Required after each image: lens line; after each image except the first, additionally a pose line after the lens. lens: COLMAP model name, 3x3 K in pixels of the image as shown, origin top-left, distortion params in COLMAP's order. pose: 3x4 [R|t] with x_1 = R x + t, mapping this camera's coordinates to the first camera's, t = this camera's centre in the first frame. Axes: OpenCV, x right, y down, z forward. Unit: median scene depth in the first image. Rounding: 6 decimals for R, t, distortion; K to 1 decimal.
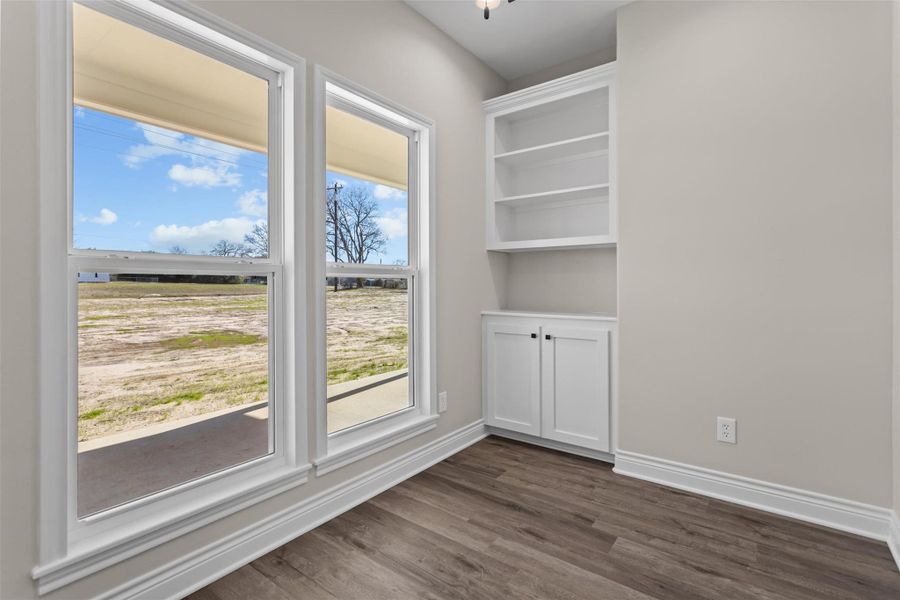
lens RADIAL K [[421.1, 0, 453.3], [0, 421.1, 297.6], [0, 0, 1]] dist [-0.002058, -0.000259]
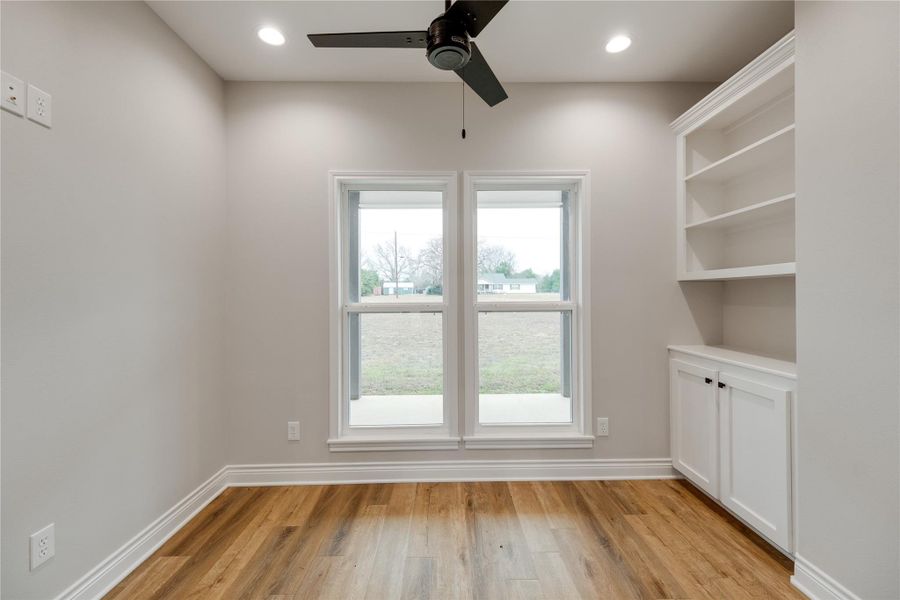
lens RADIAL K [[370.3, 0, 450.1], [0, 370.3, 309.6], [0, 0, 1]] dist [-0.000795, -0.000409]
pose [[0.621310, 0.029306, -0.783016, 0.534299], [-0.020520, 0.999566, 0.021129, -0.071987], [0.783296, 0.002940, 0.621642, 0.124574]]
